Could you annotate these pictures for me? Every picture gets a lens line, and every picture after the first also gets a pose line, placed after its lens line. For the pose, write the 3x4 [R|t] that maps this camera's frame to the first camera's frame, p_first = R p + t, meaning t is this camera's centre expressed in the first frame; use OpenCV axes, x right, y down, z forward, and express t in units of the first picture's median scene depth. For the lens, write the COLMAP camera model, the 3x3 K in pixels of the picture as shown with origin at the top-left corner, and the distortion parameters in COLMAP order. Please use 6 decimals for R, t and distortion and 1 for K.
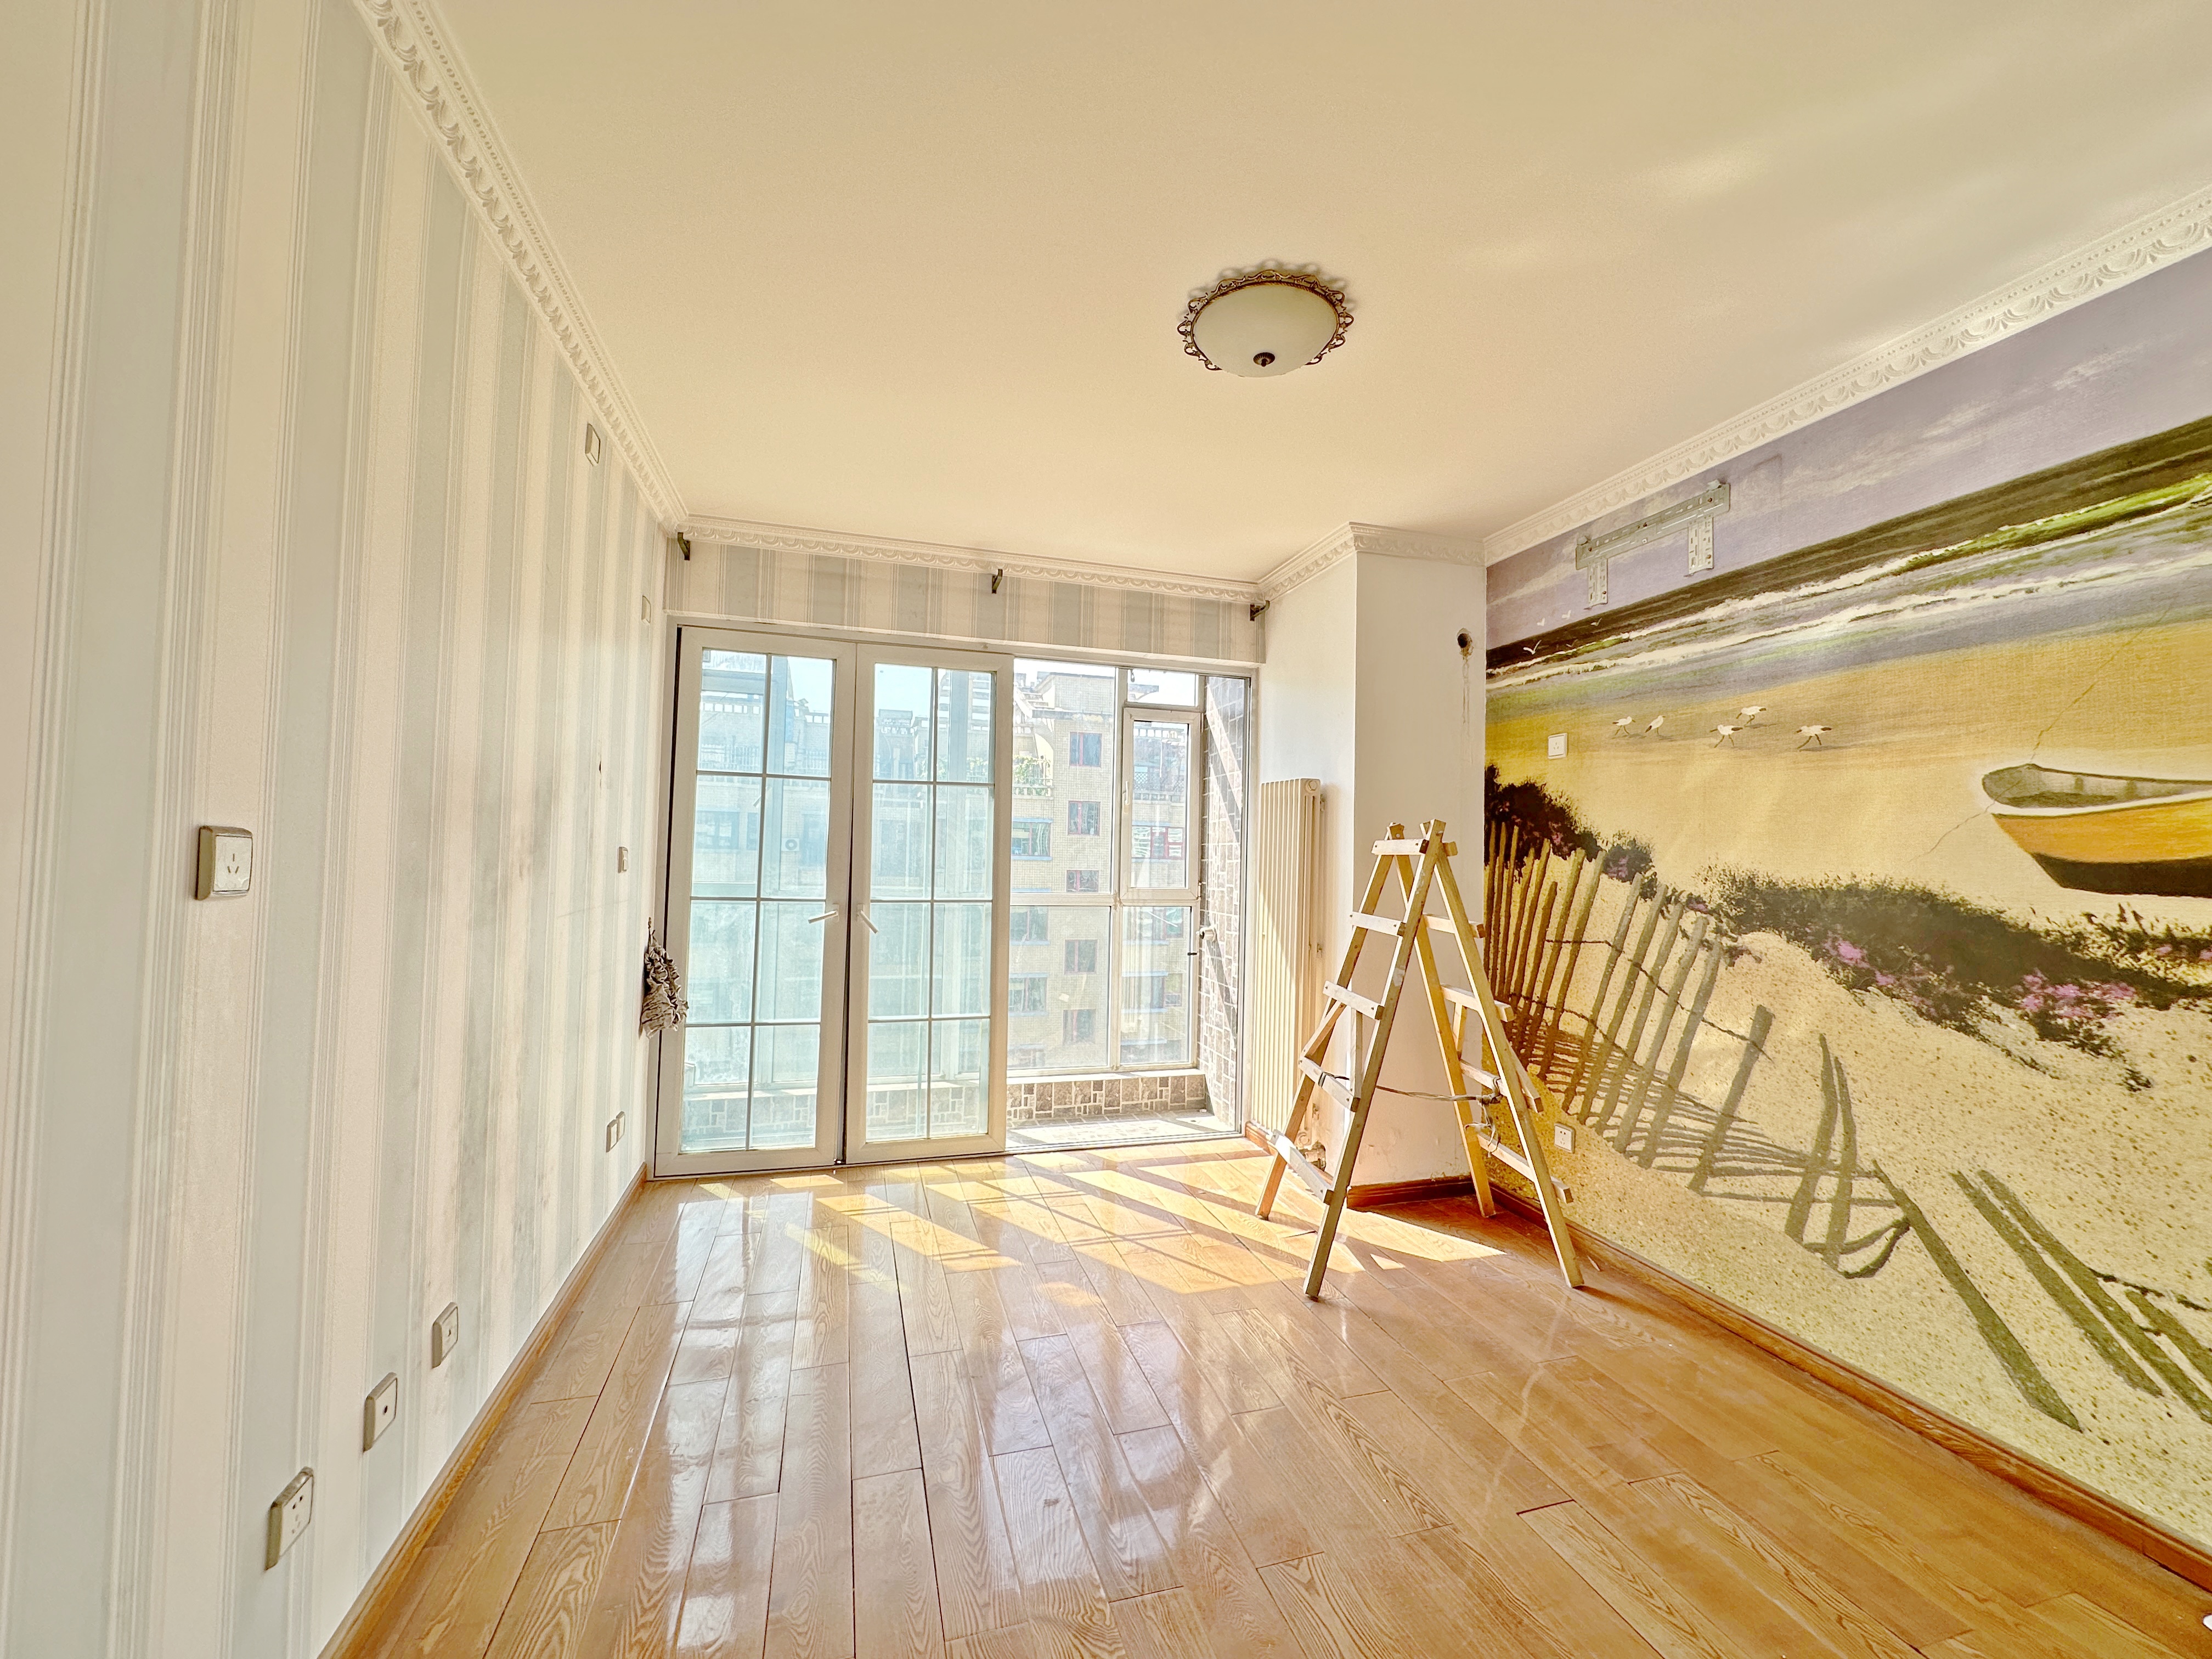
lens RADIAL K [[880.7, 0, 1104.7], [0, 880.7, 826.8], [0, 0, 1]] dist [0.002884, -0.000220]
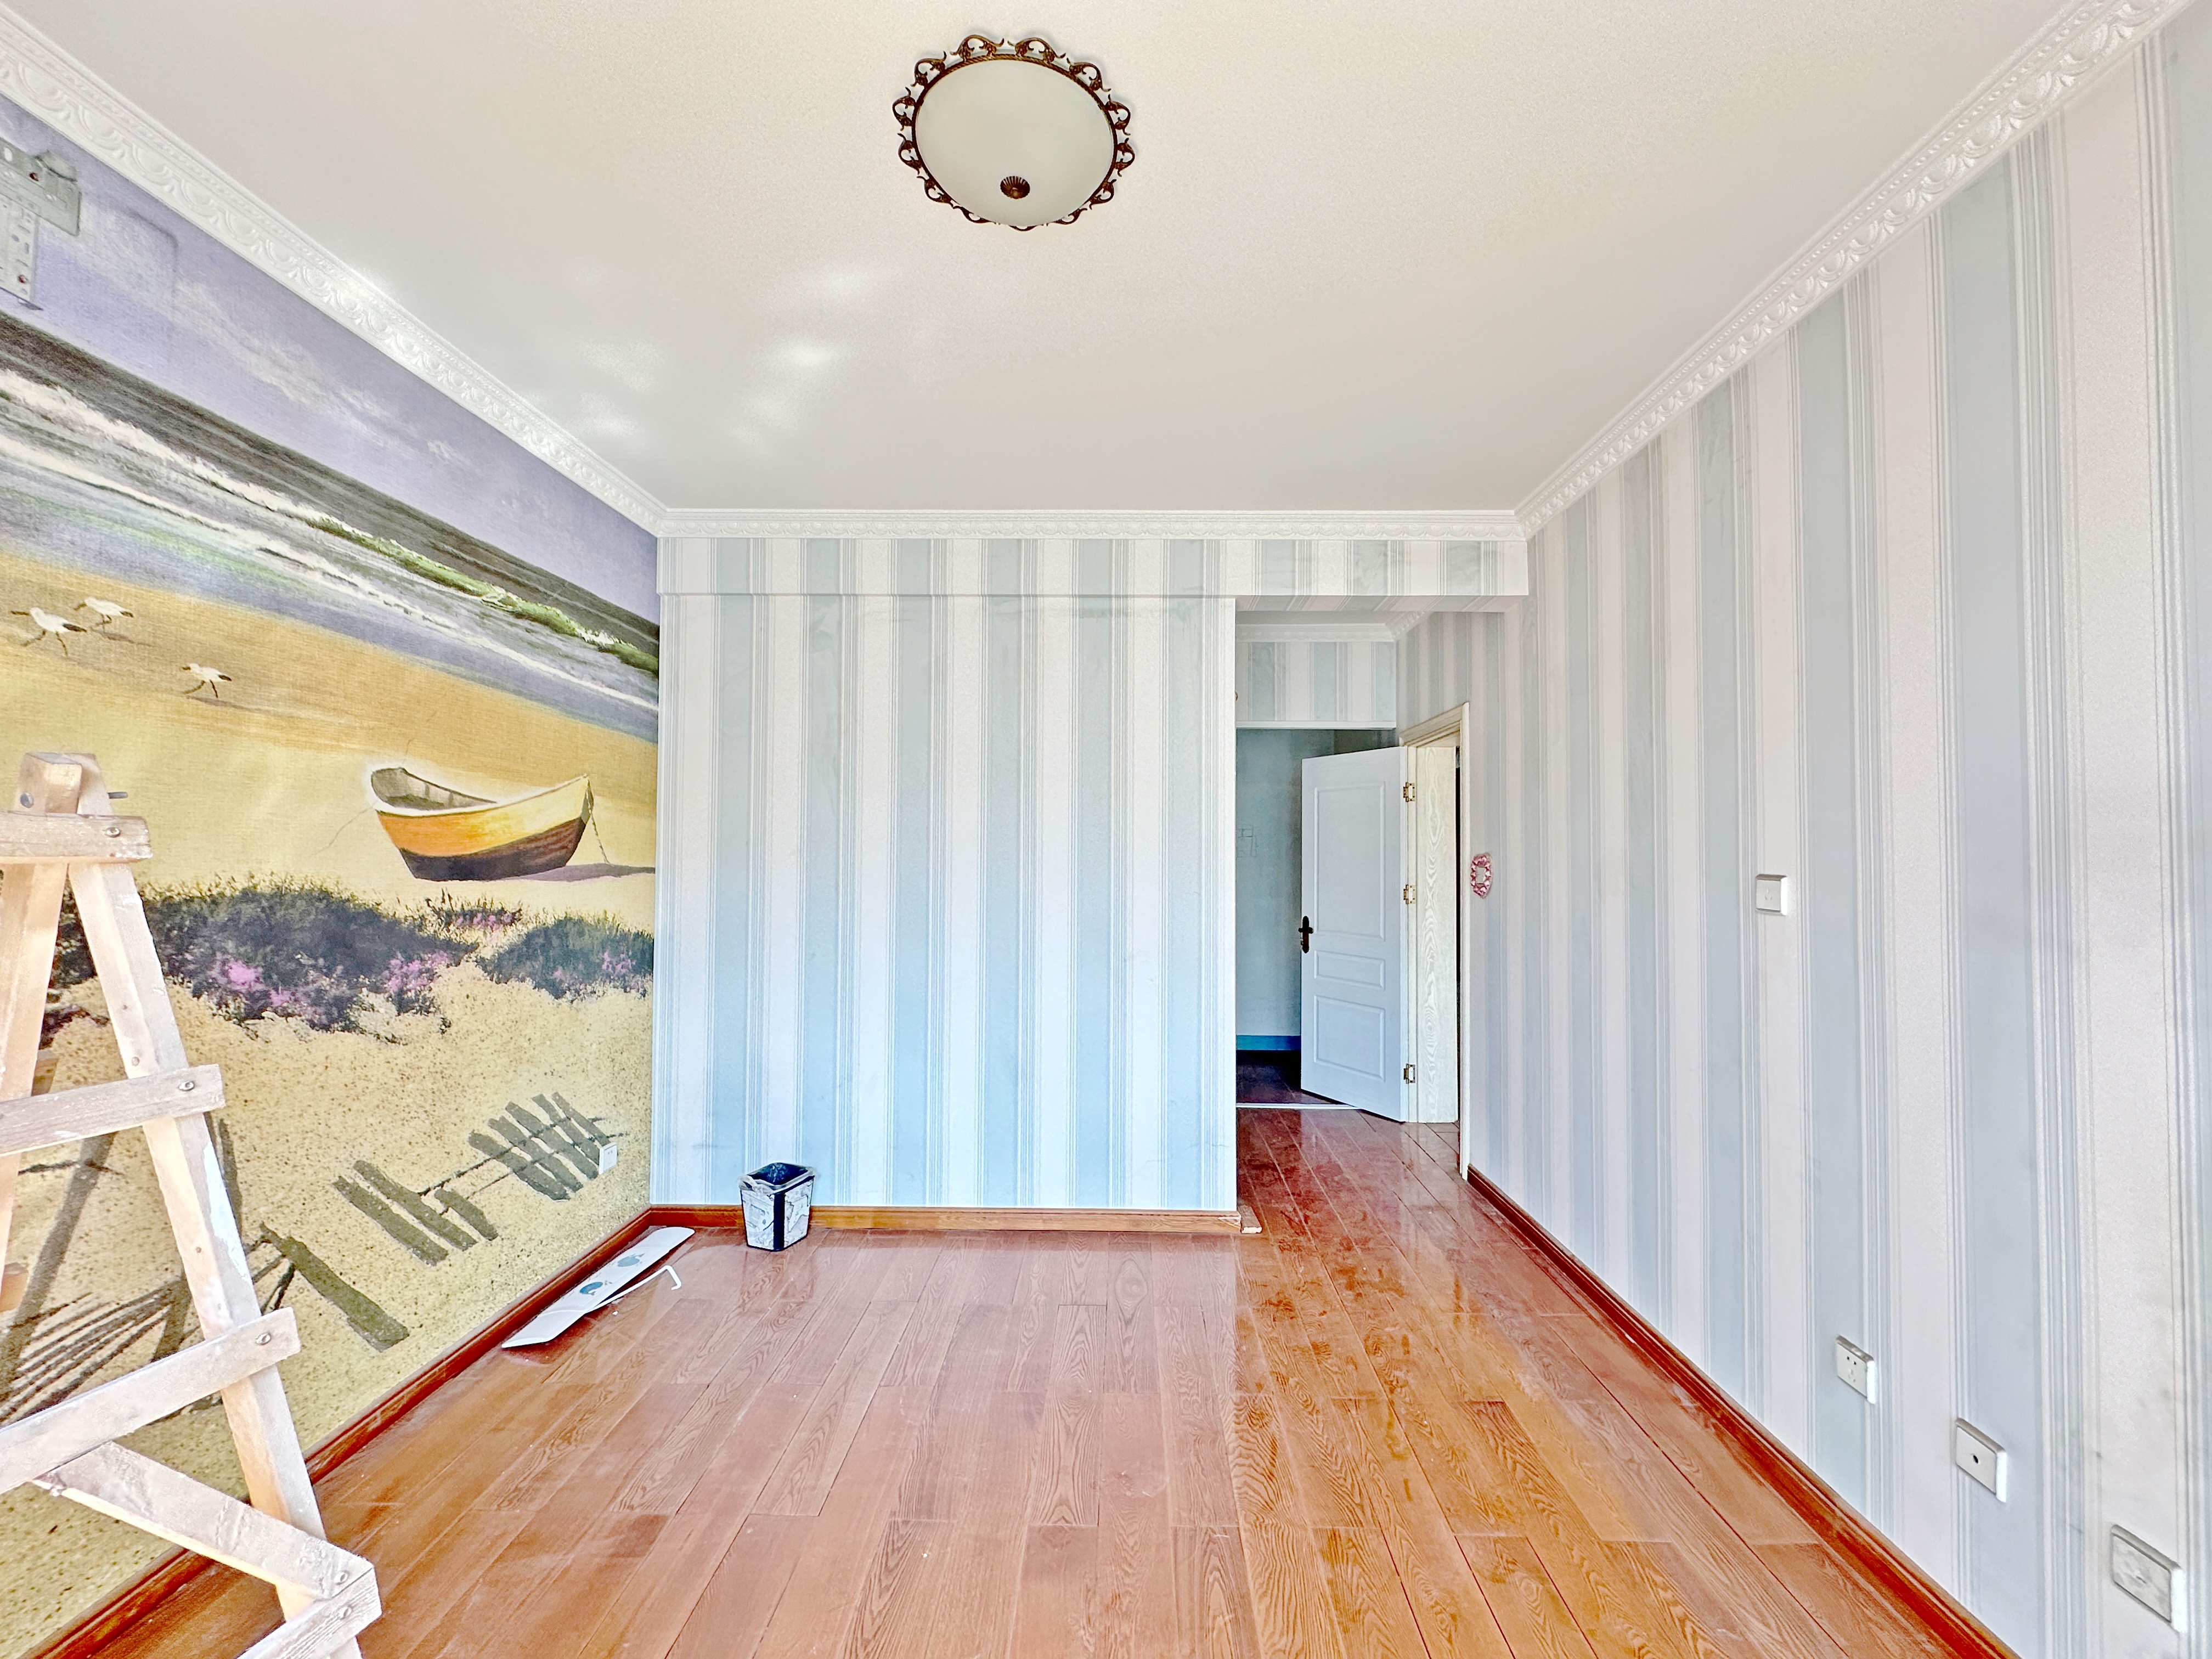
lens RADIAL K [[880.7, 0, 1101.8], [0, 880.7, 836.7], [0, 0, 1]] dist [0.002884, -0.000220]
pose [[-0.950431, -0.020299, 0.310272, -0.120291], [-0.037187, 0.998125, -0.048611, 0.033709], [-0.308704, -0.057740, -0.949404, 1.661725]]
